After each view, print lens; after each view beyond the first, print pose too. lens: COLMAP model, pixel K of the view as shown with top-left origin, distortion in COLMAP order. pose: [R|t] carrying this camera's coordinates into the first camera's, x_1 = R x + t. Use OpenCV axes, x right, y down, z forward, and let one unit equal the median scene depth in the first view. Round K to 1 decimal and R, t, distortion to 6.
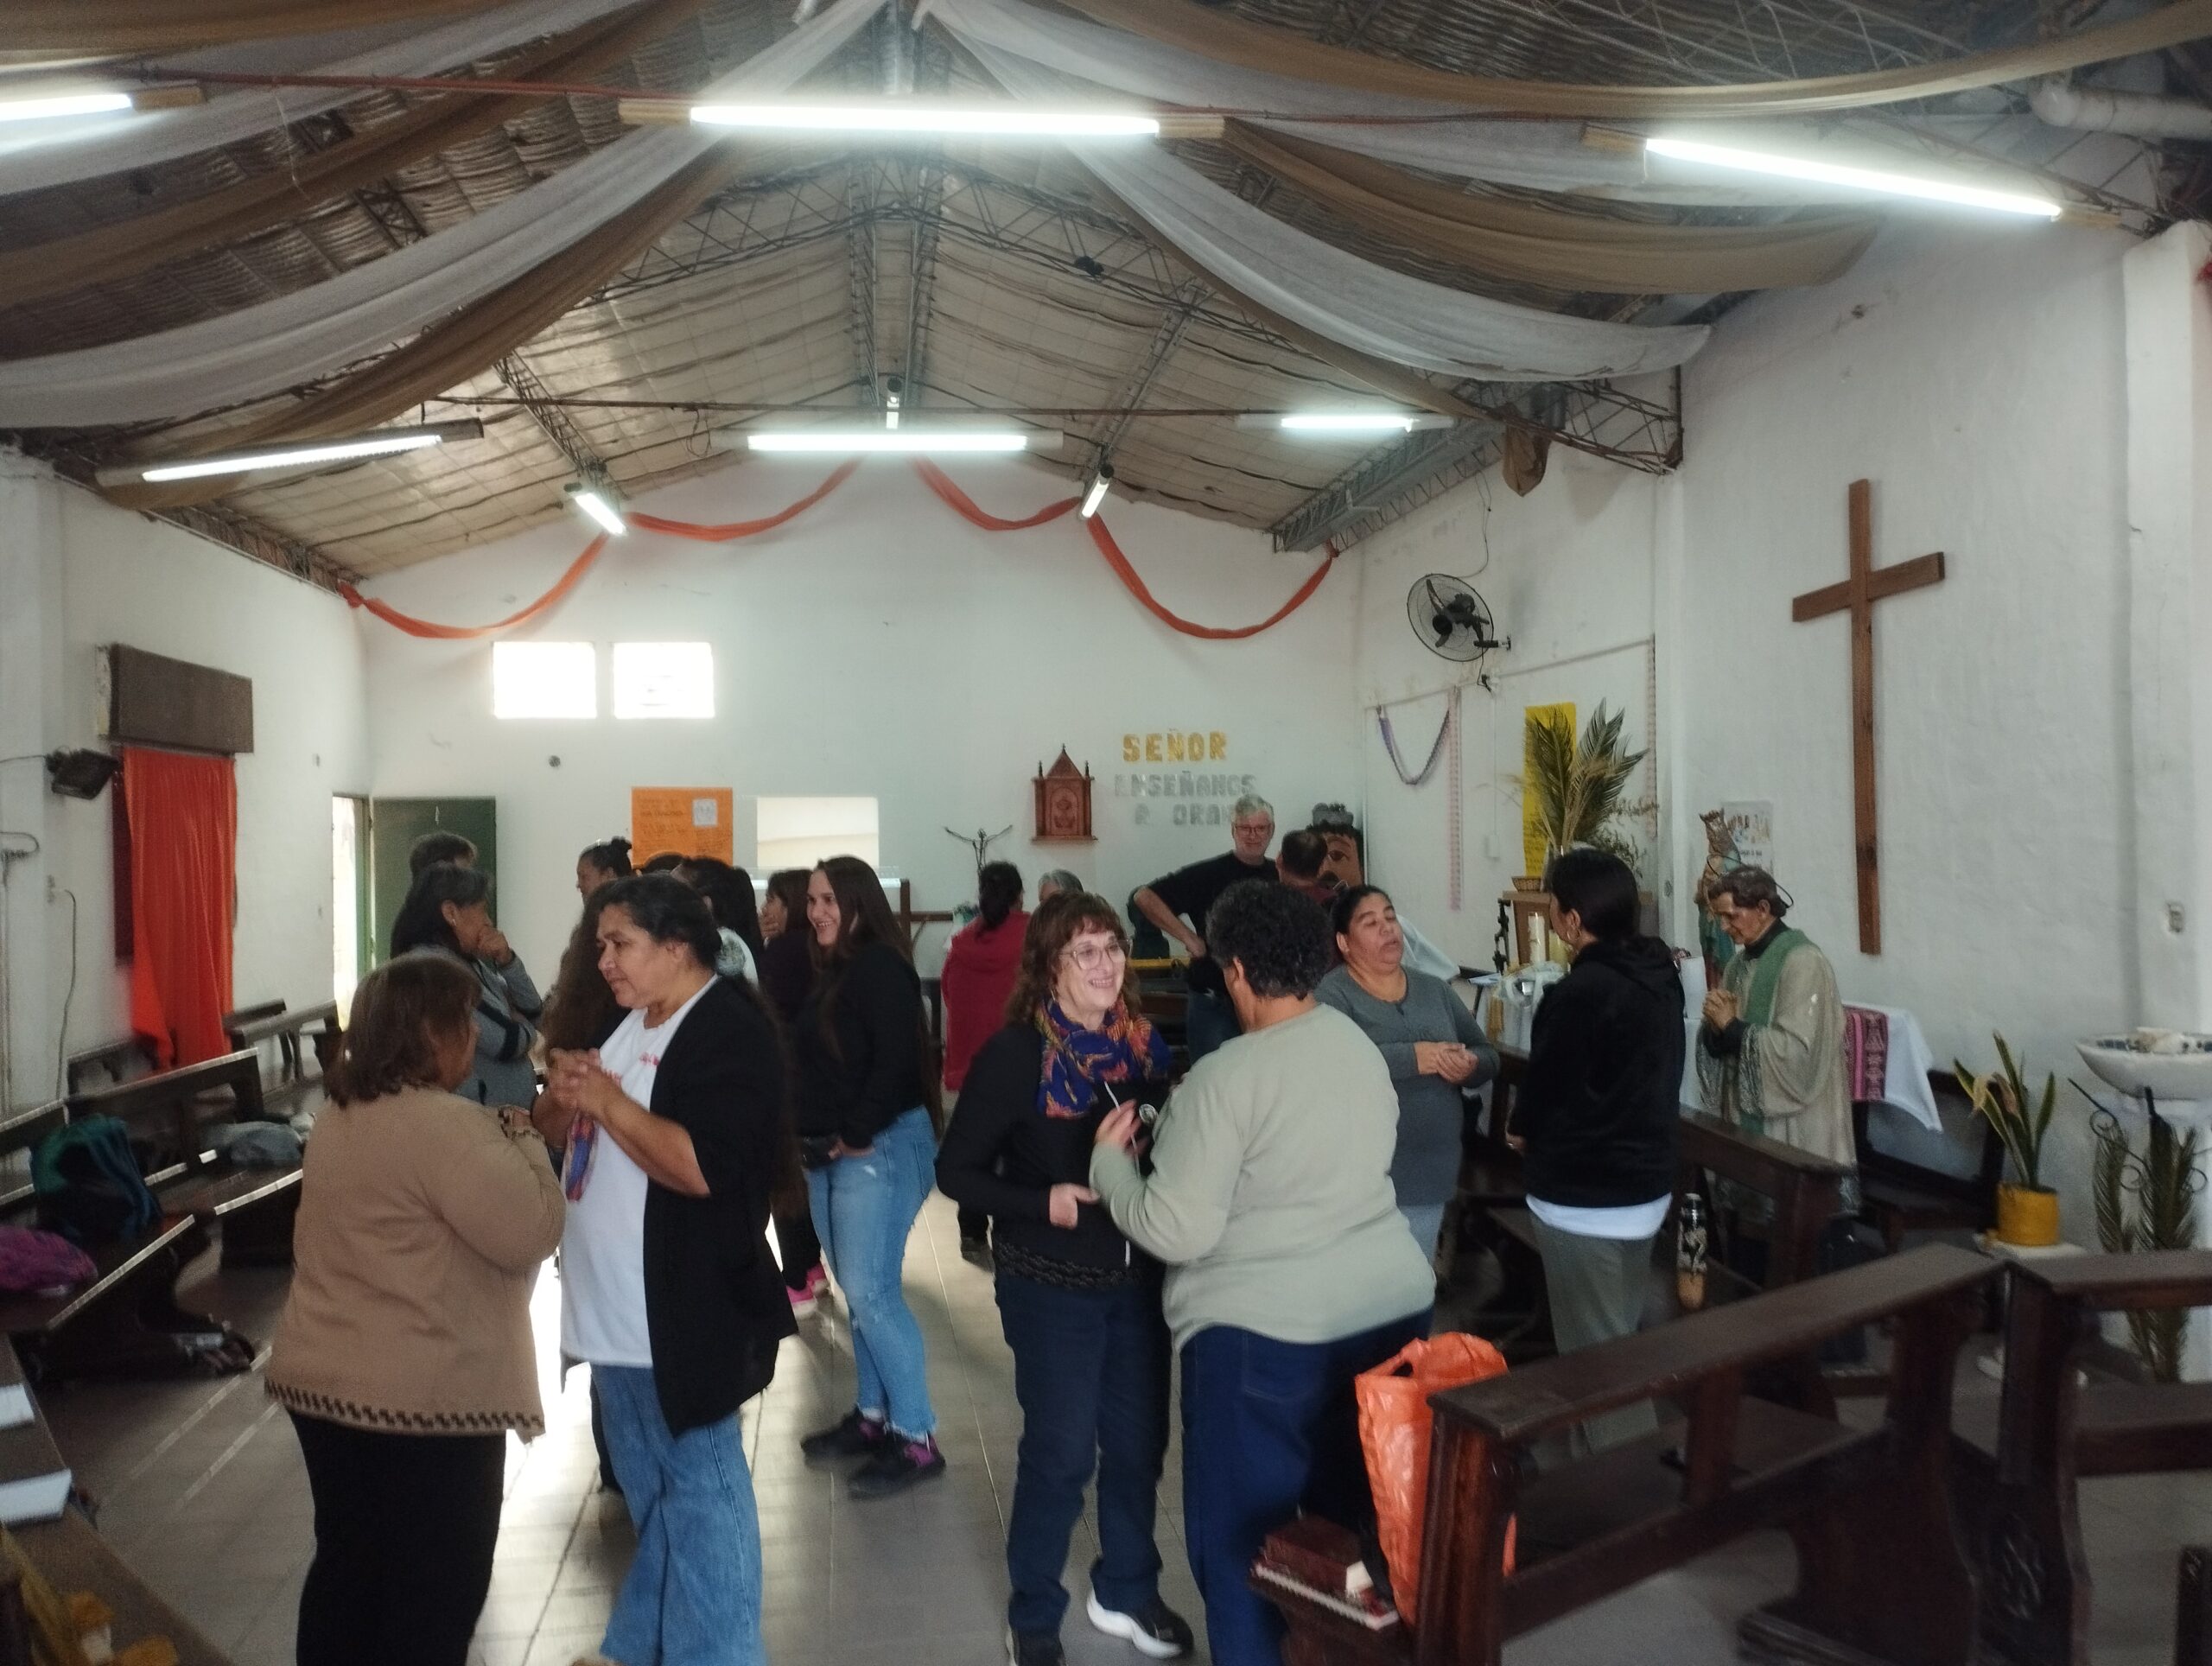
lens RADIAL K [[1839.4, 0, 1111.7], [0, 1839.4, 807.8], [0, 0, 1]] dist [0.097977, -0.113567]
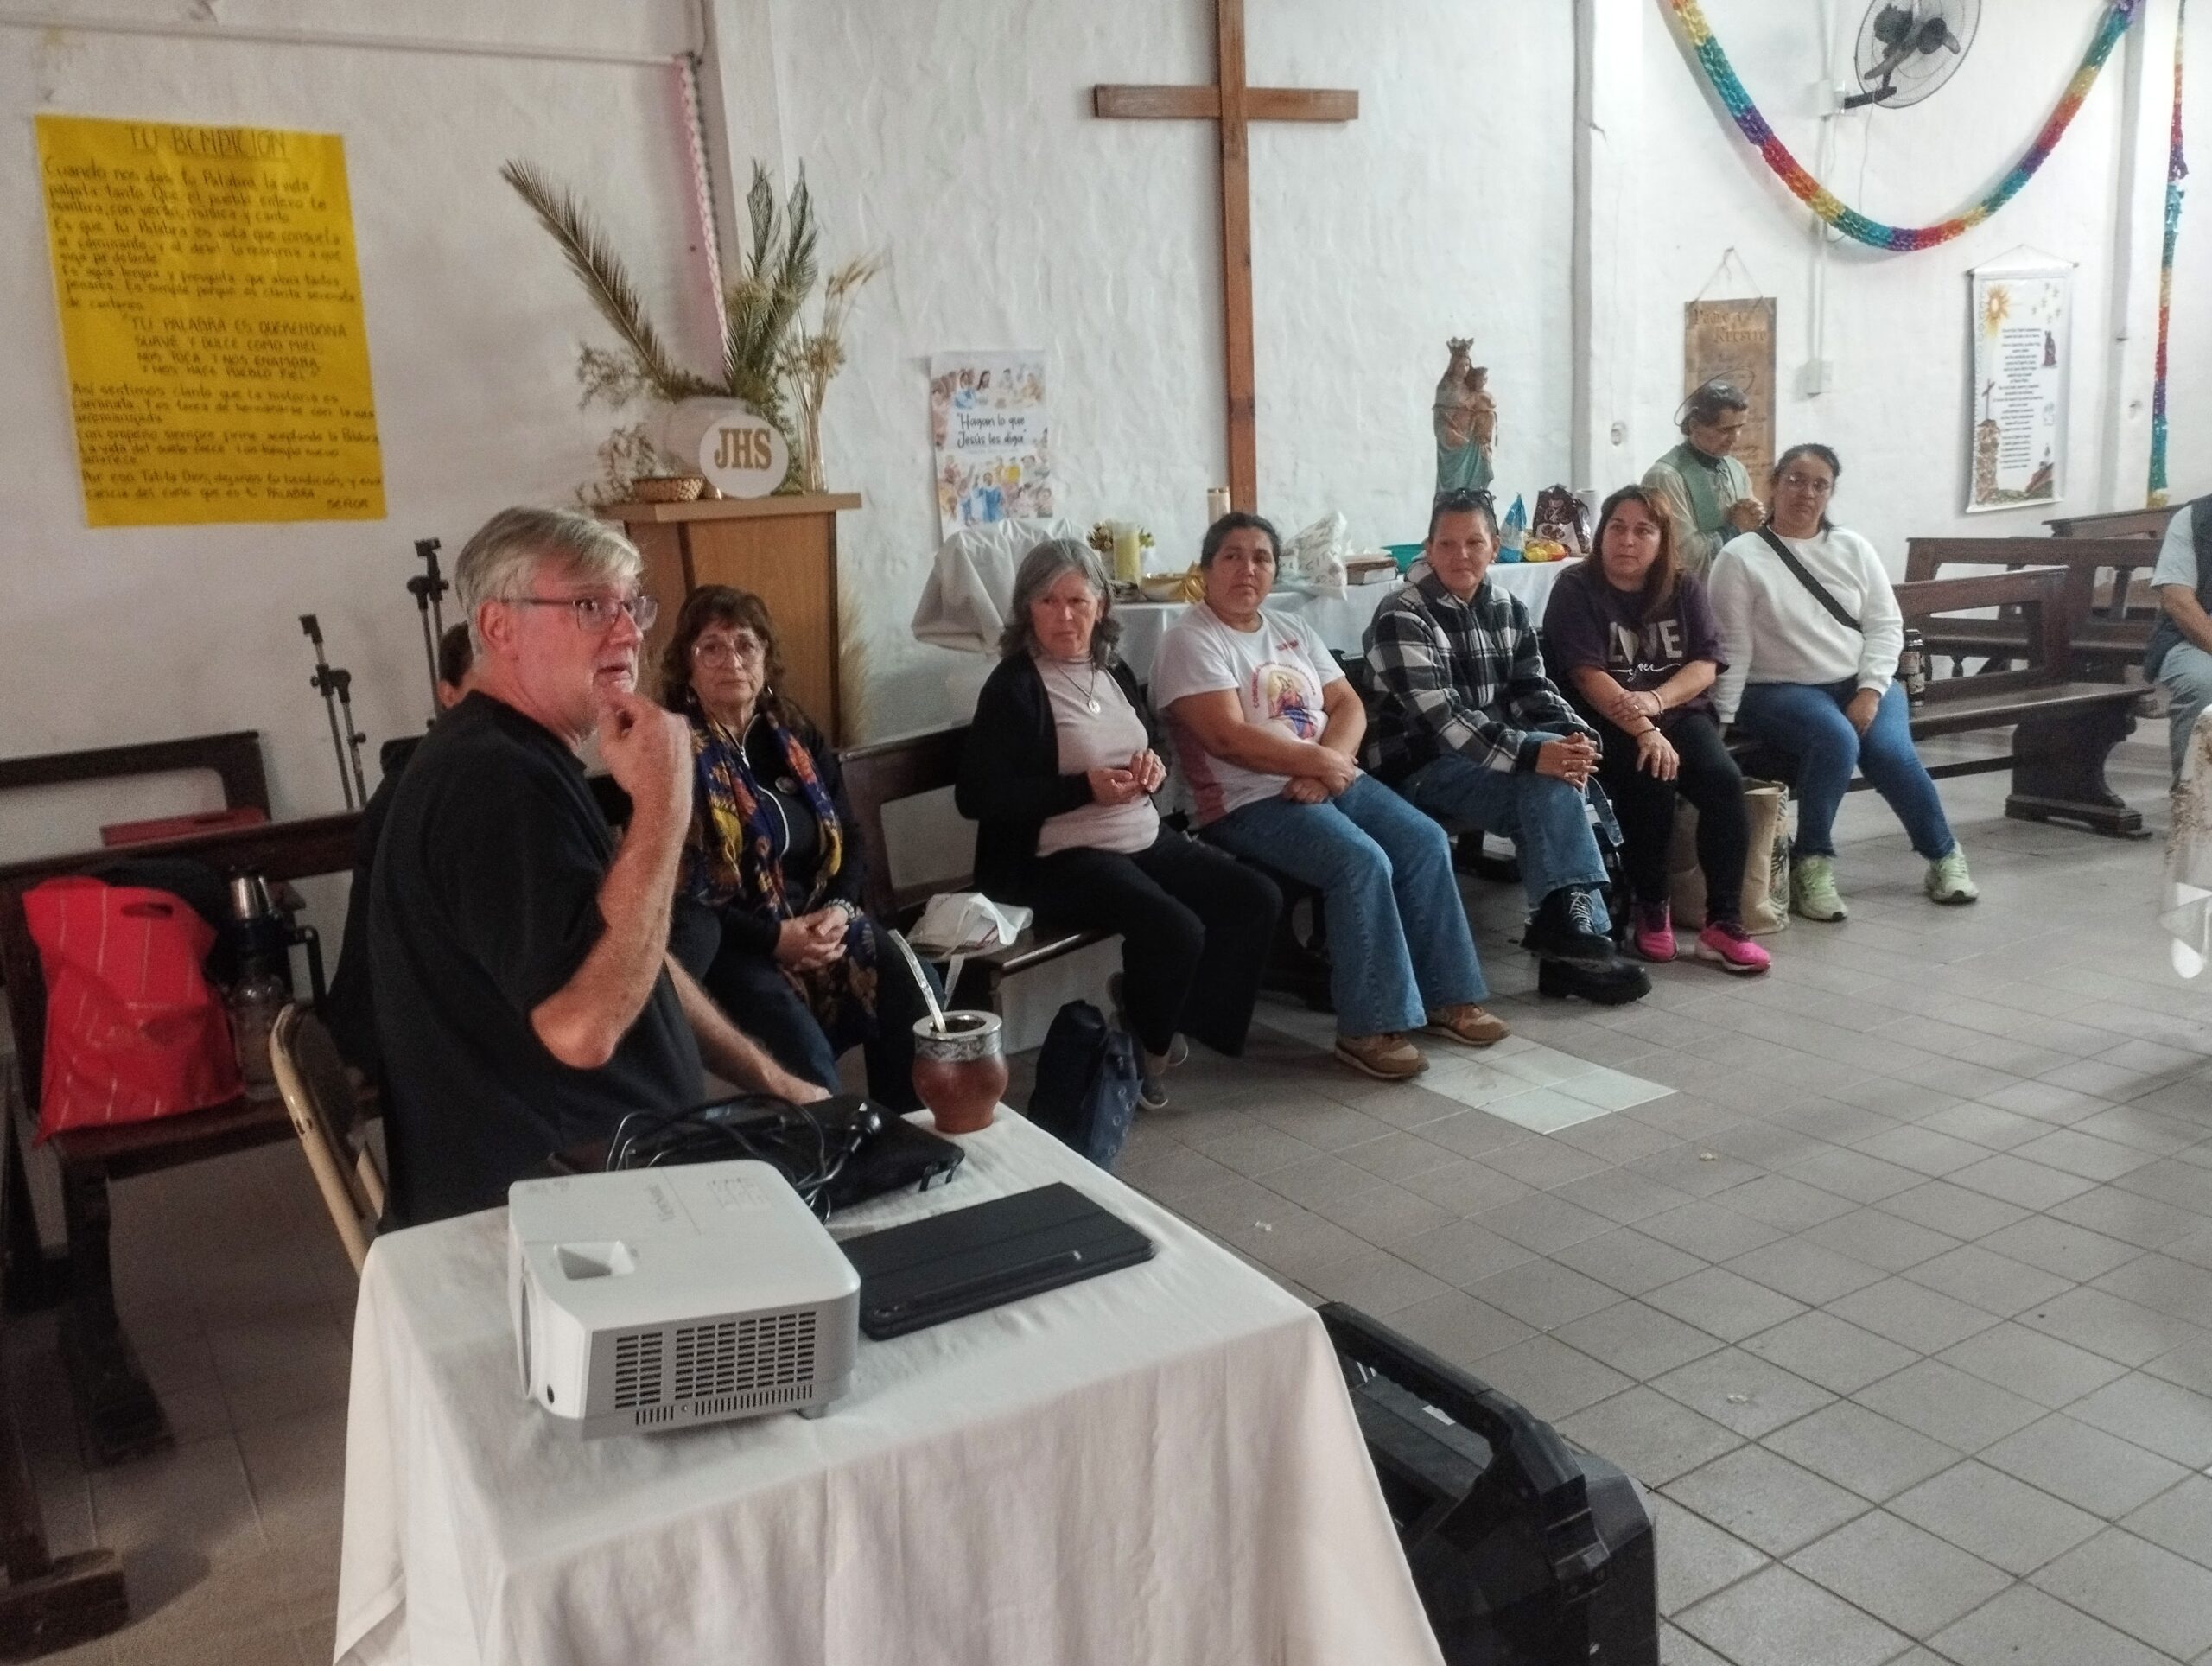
lens RADIAL K [[1839.4, 0, 1104.5], [0, 1839.4, 839.1], [0, 0, 1]] dist [0.097977, -0.113567]
pose [[-0.389742, -0.156312, 0.907562, -0.272407], [0.042413, 0.981398, 0.187242, 0.036802], [-0.919947, 0.111469, -0.375862, 0.887362]]
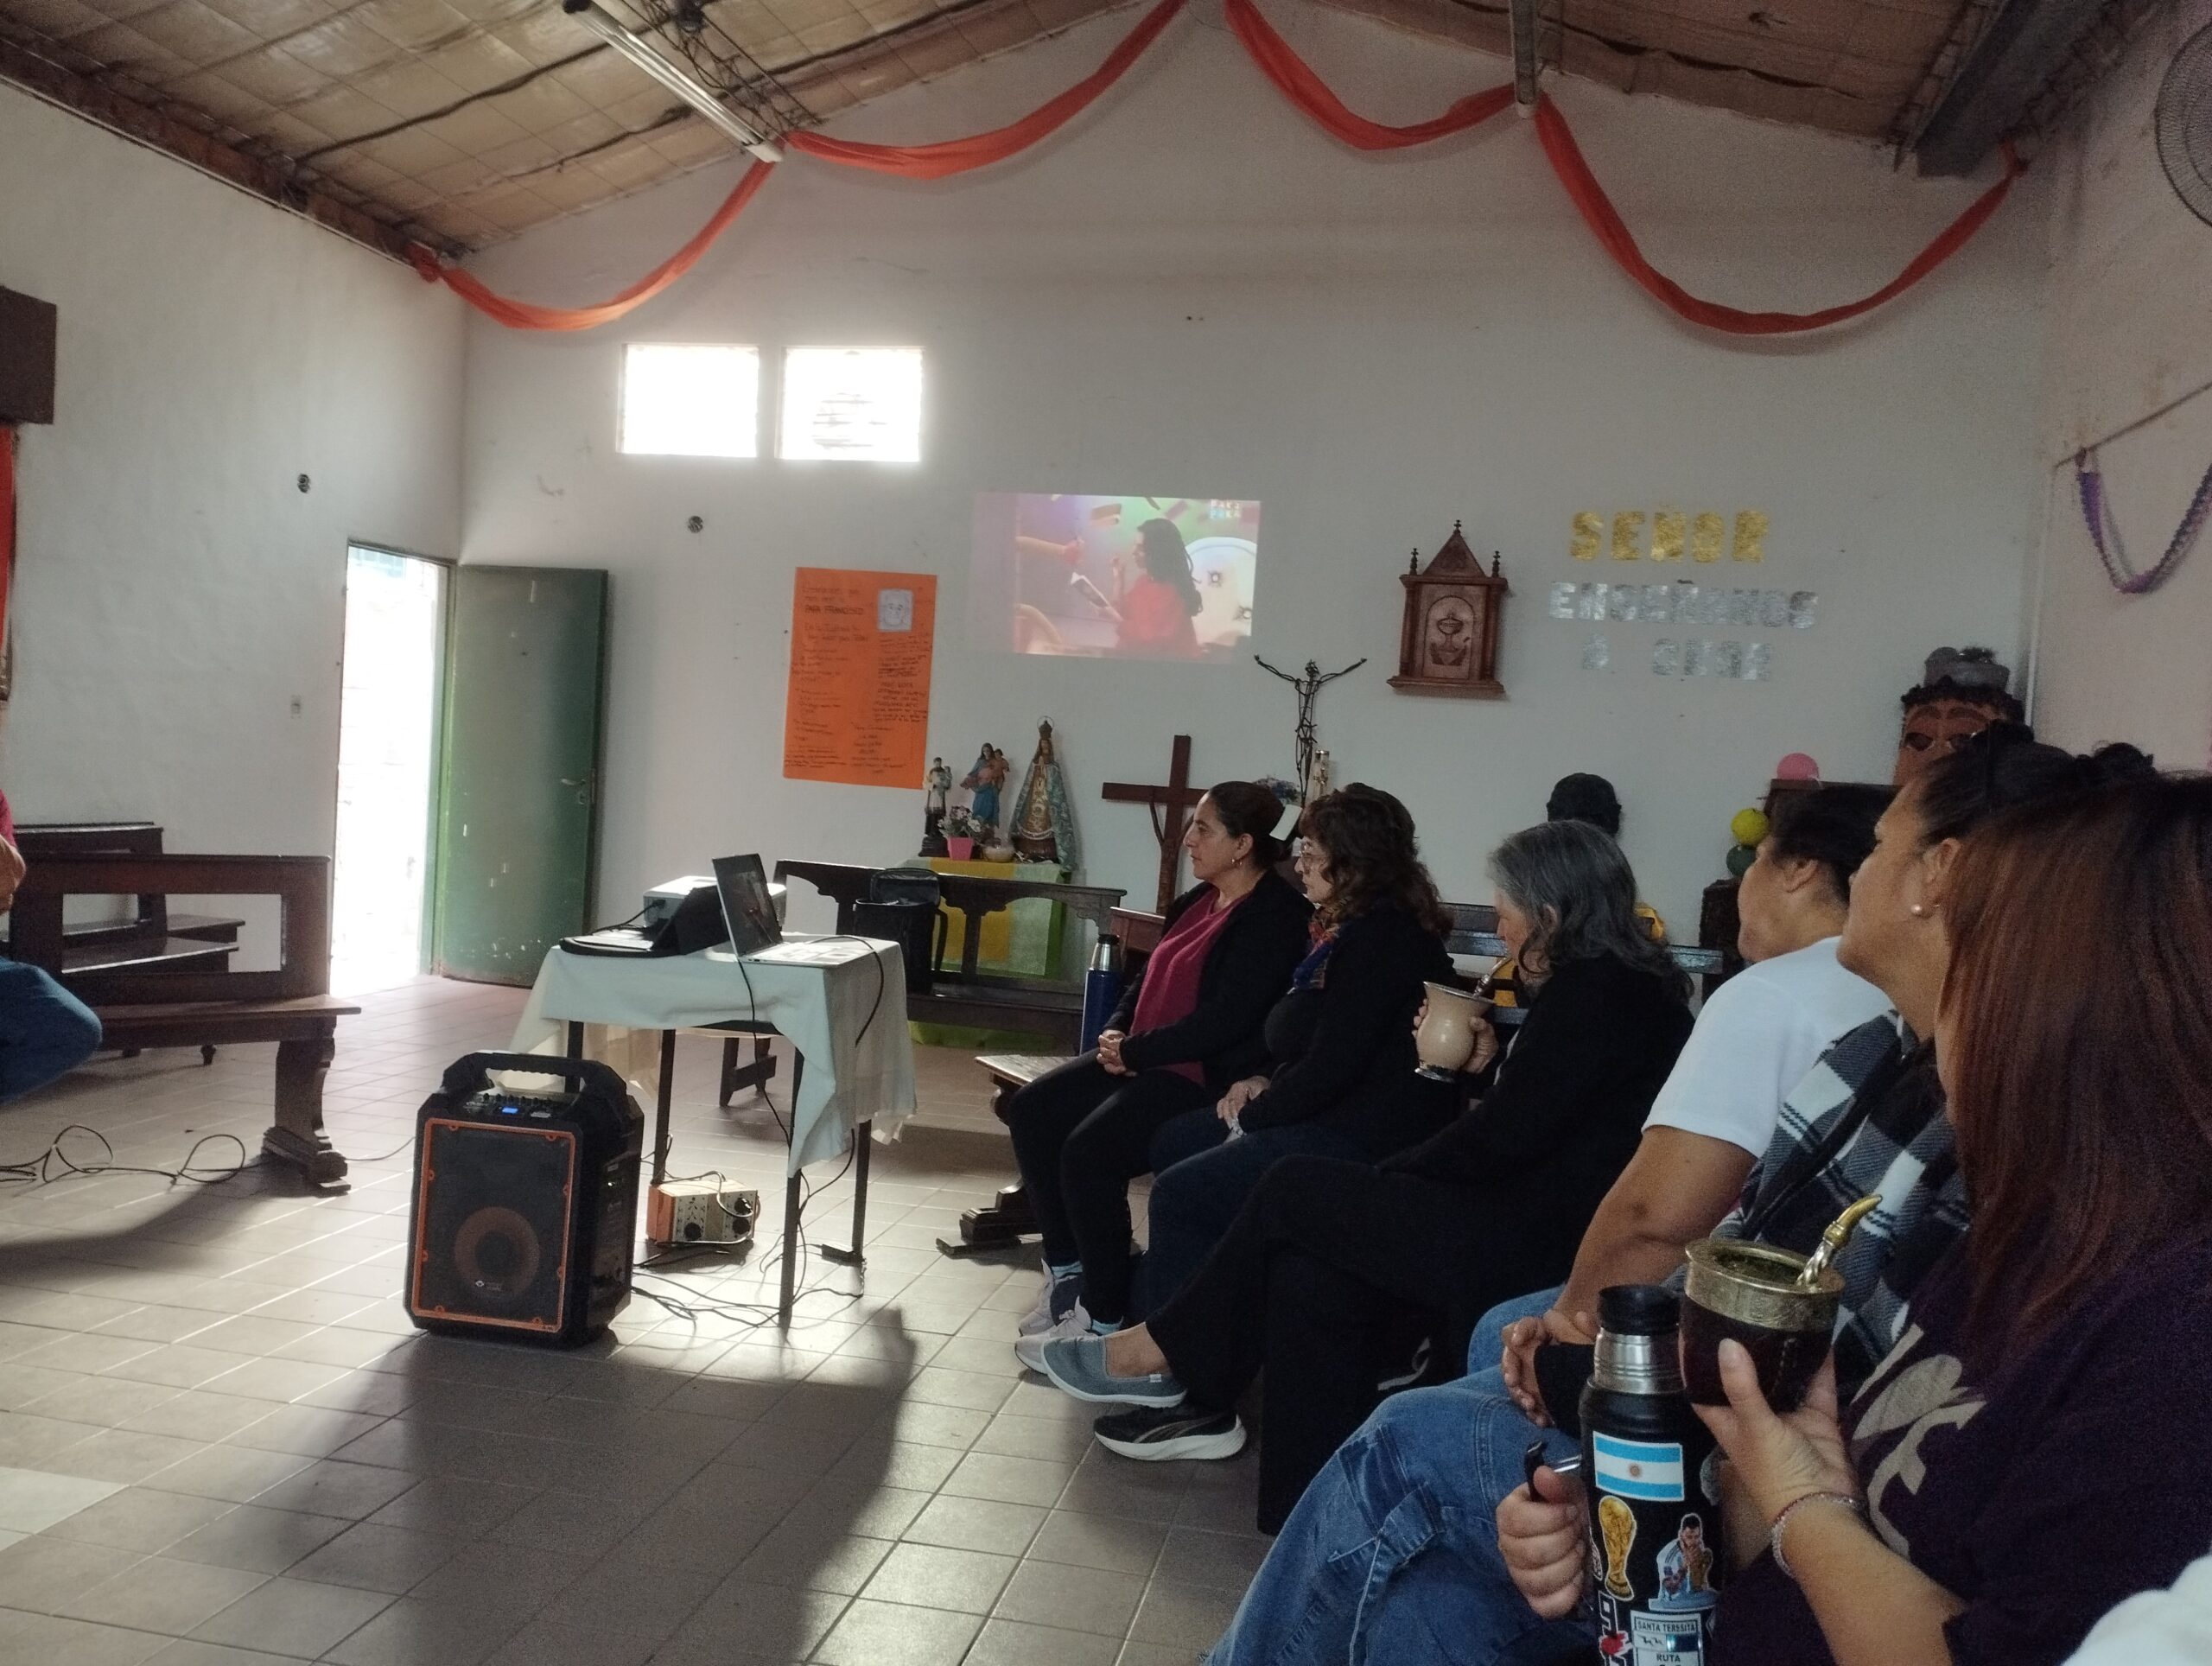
lens RADIAL K [[1839.4, 0, 1083.1], [0, 1839.4, 825.3], [0, 0, 1]] dist [0.097977, -0.113567]
pose [[0.932472, 0.082933, -0.351594, 0.092003], [-0.066693, 0.996082, 0.058075, 0.042543], [0.355033, -0.030704, 0.934349, 0.485740]]
